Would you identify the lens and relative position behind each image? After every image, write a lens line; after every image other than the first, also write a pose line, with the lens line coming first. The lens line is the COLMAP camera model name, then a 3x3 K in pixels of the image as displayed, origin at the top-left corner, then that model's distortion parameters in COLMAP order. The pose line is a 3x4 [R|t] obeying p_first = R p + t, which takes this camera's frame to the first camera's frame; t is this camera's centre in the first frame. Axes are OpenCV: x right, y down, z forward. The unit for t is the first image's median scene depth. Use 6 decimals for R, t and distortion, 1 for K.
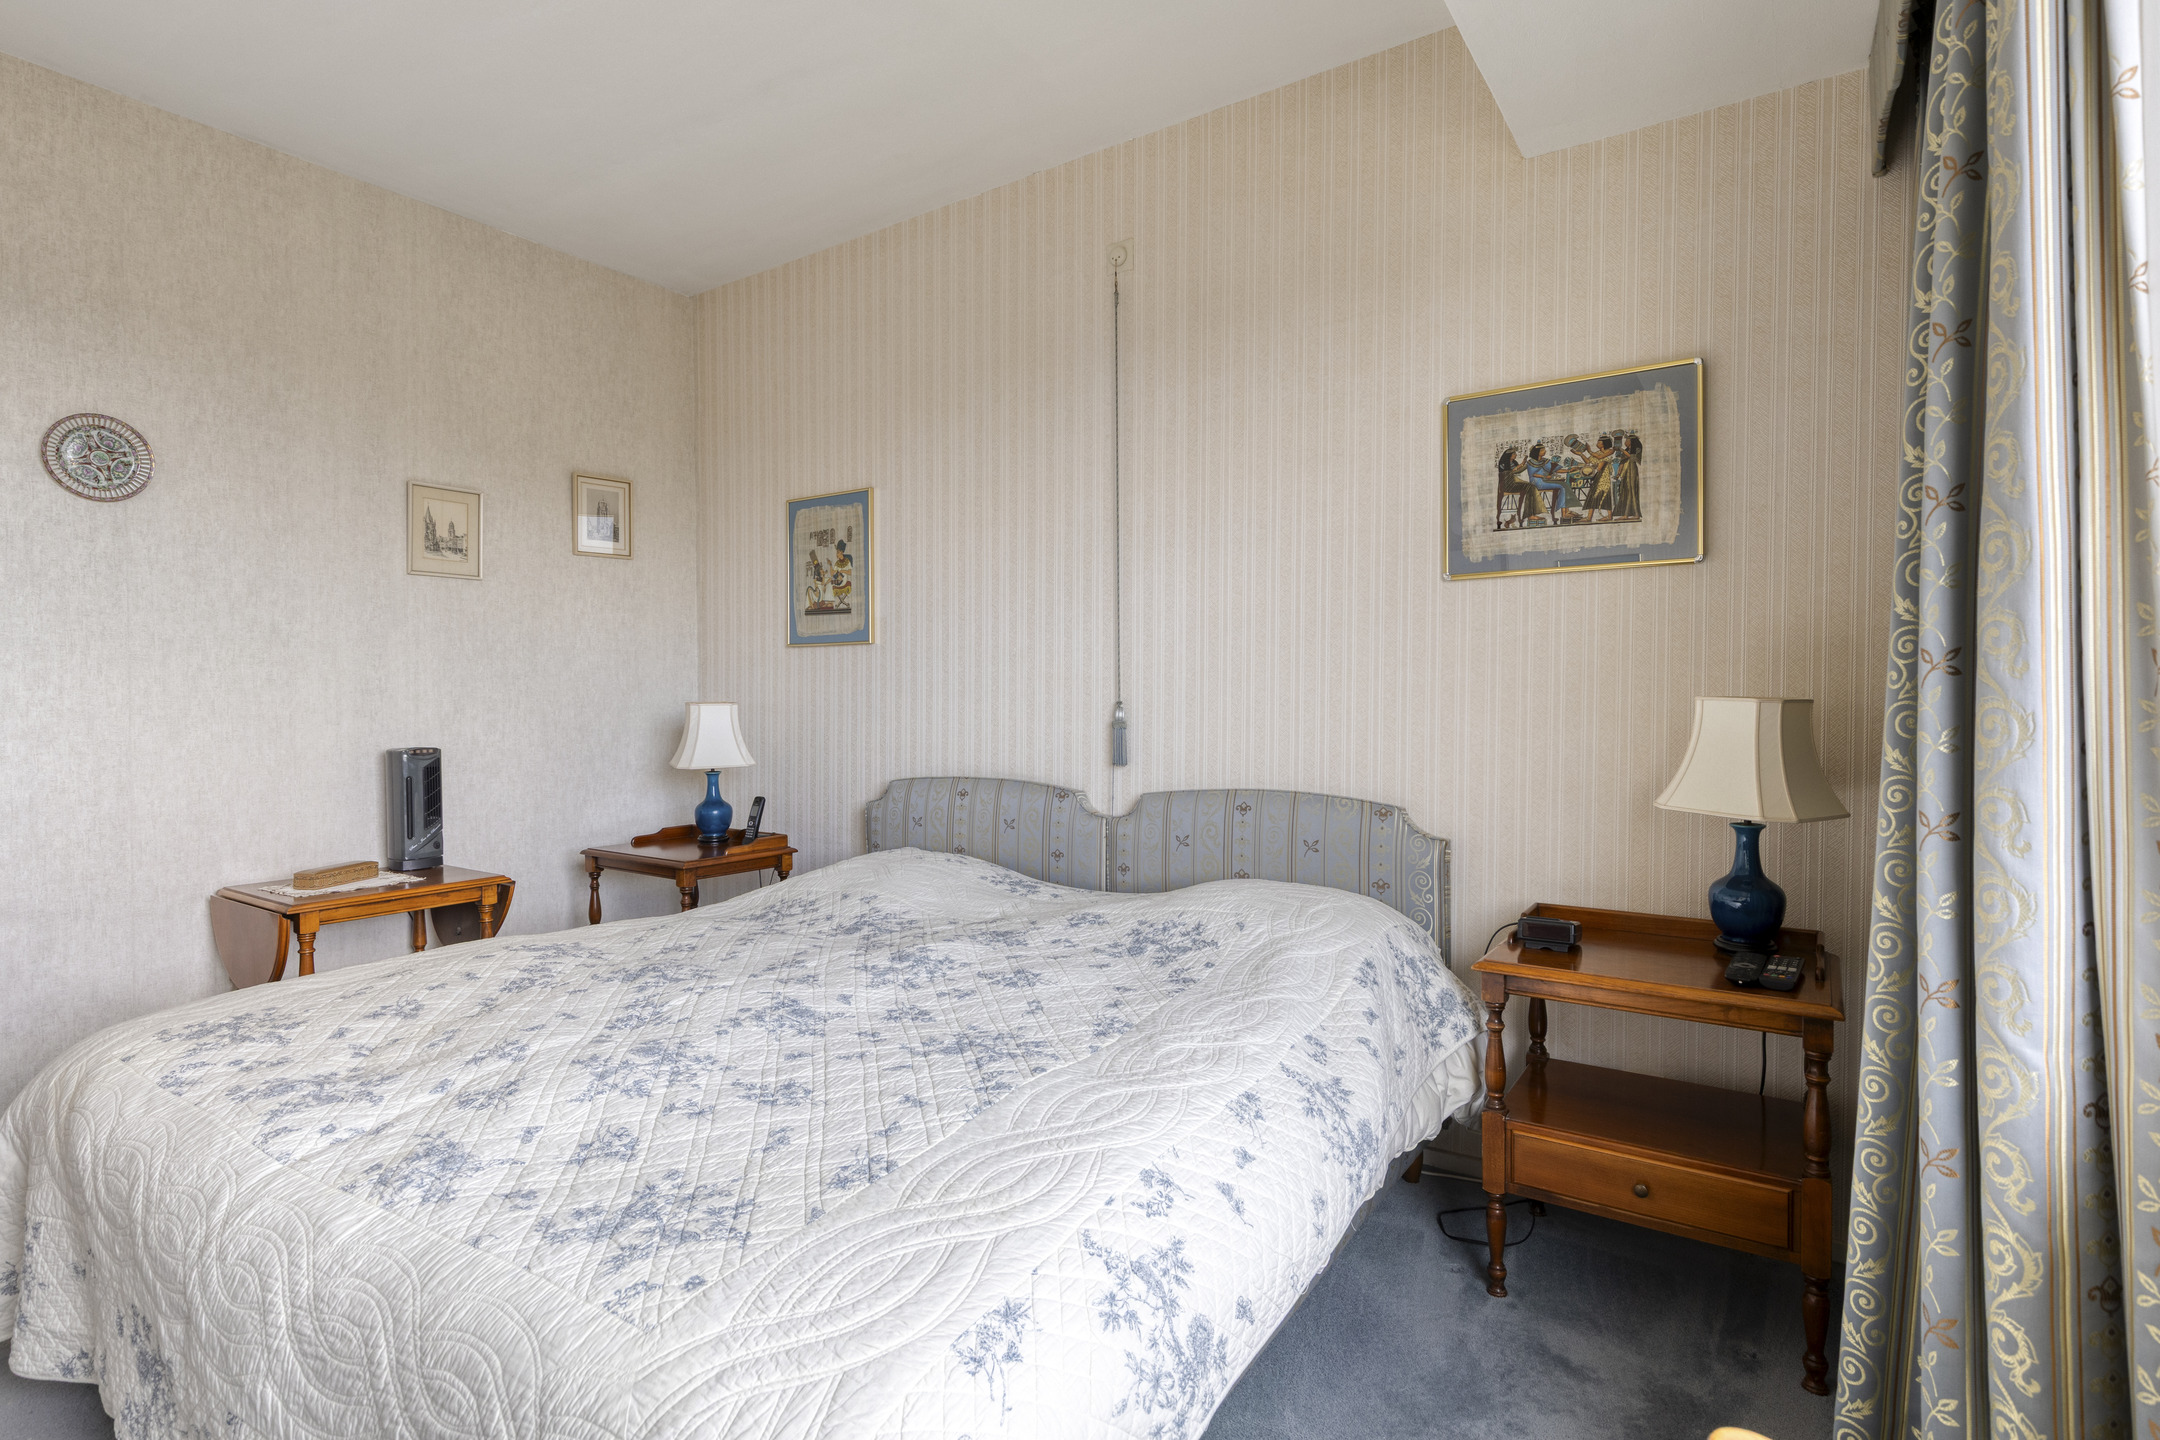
lens RADIAL K [[1061.8, 0, 1075.9], [0, 1061.8, 702.6], [0, 0, 1]] dist [-0.002486, -0.000894]
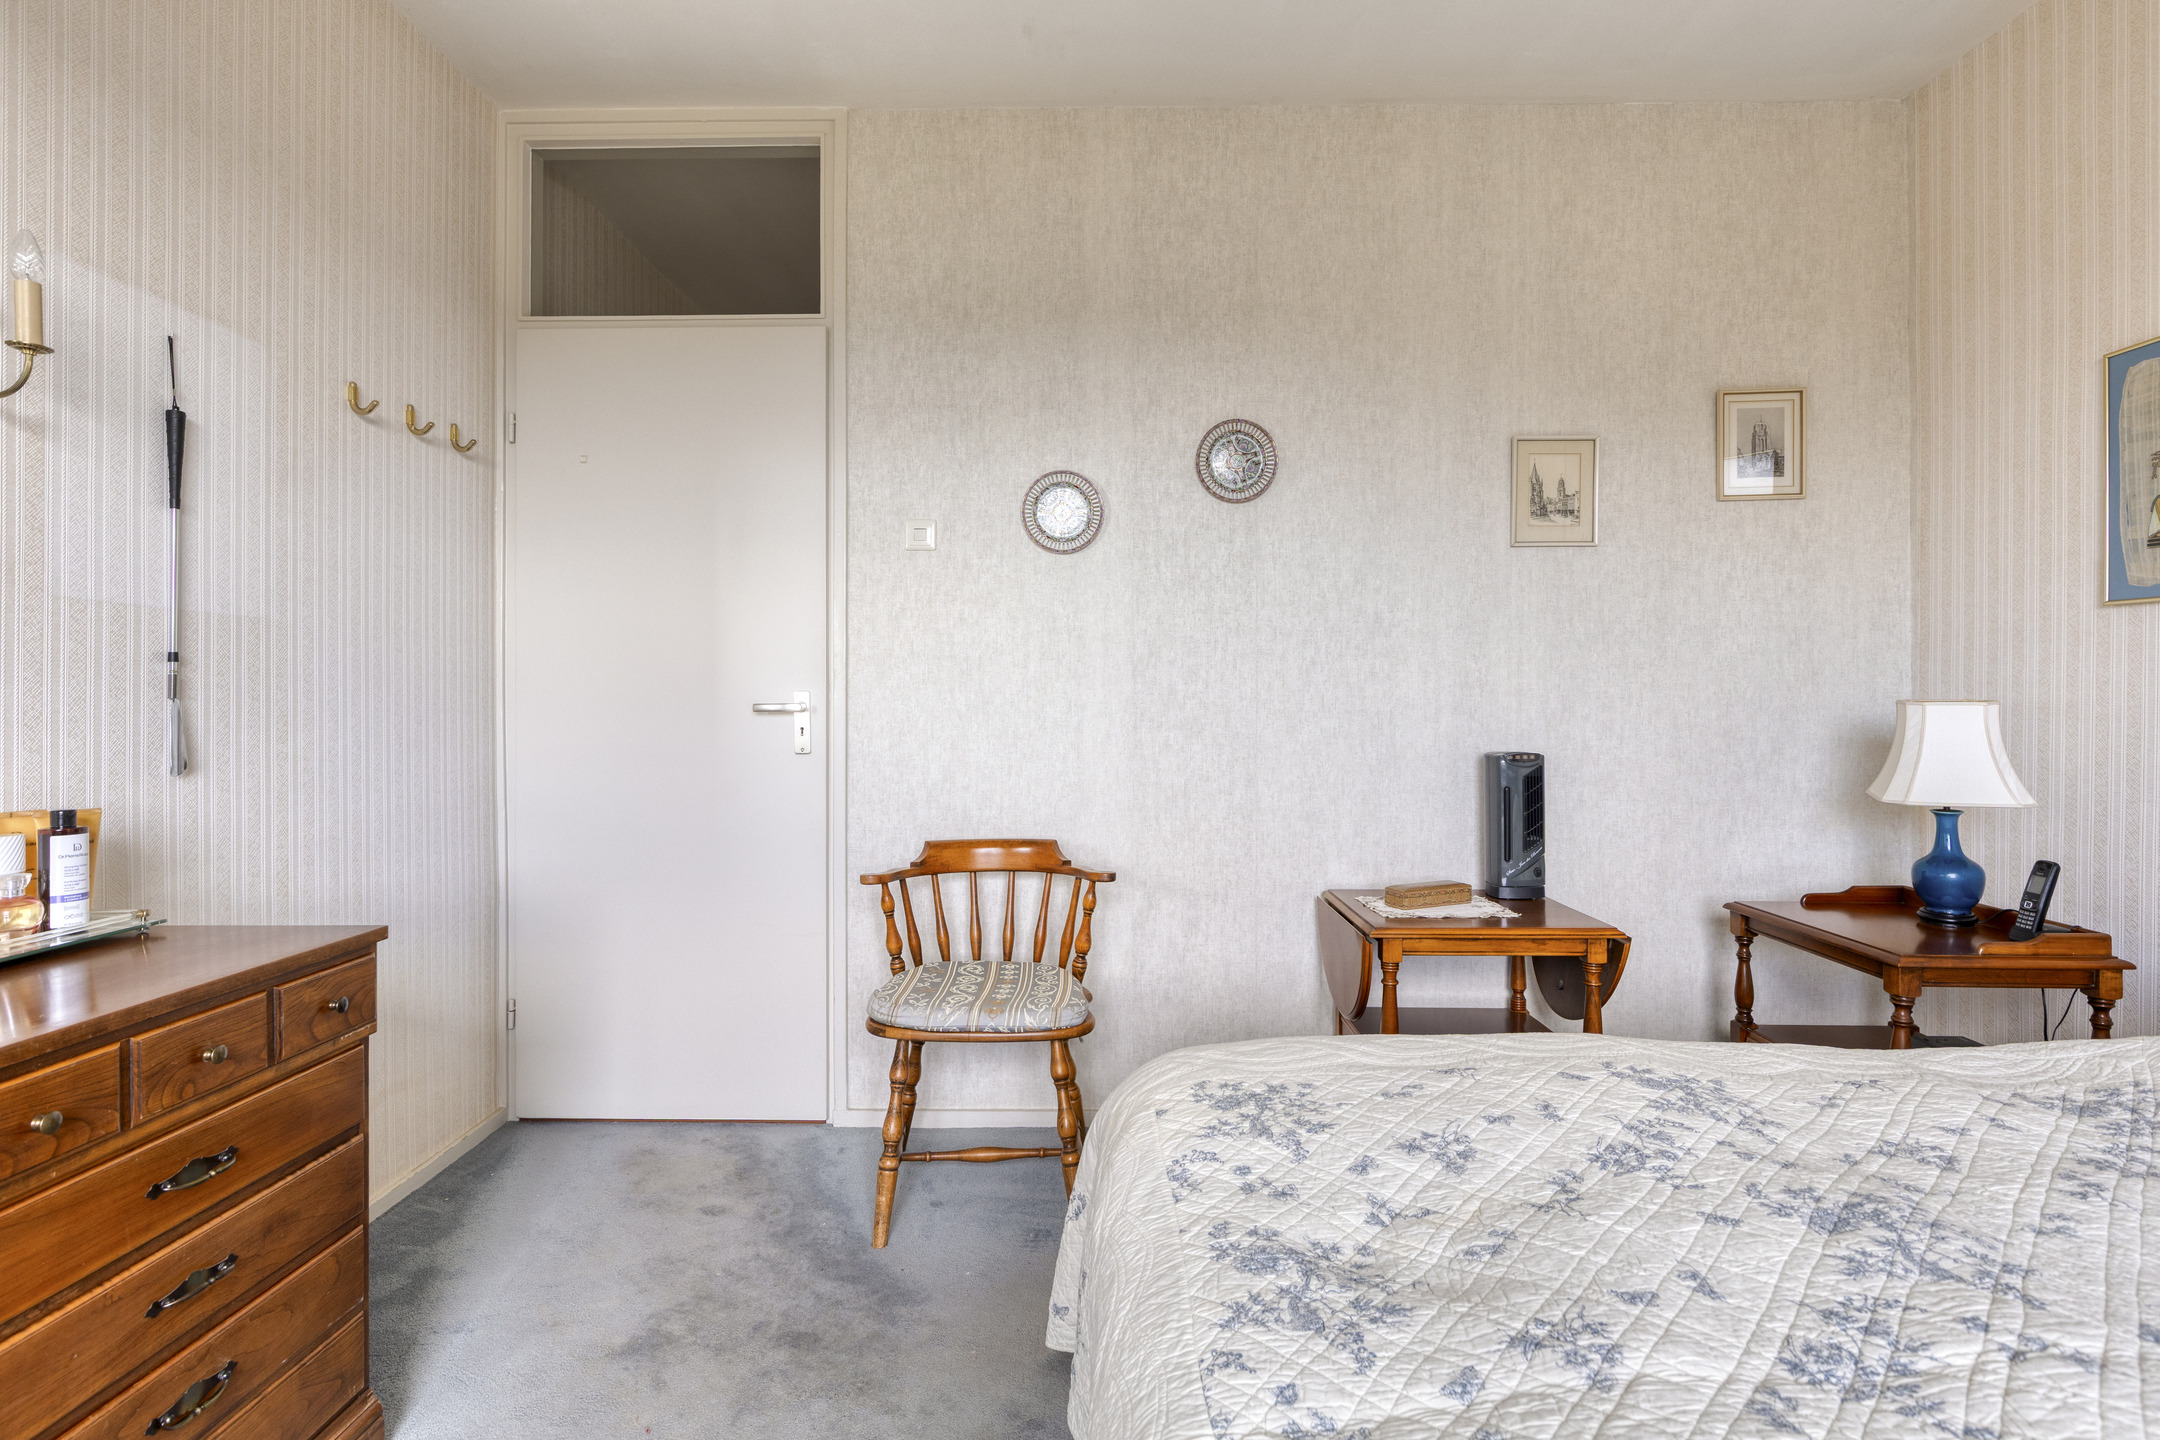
lens RADIAL K [[1061.8, 0, 1075.9], [0, 1061.8, 702.6], [0, 0, 1]] dist [-0.002486, -0.000894]
pose [[0.554162, 0.008838, -0.832362, -0.116890], [-0.006554, 0.999959, 0.006255, 0.000576], [0.832383, 0.001989, 0.554197, 0.243531]]
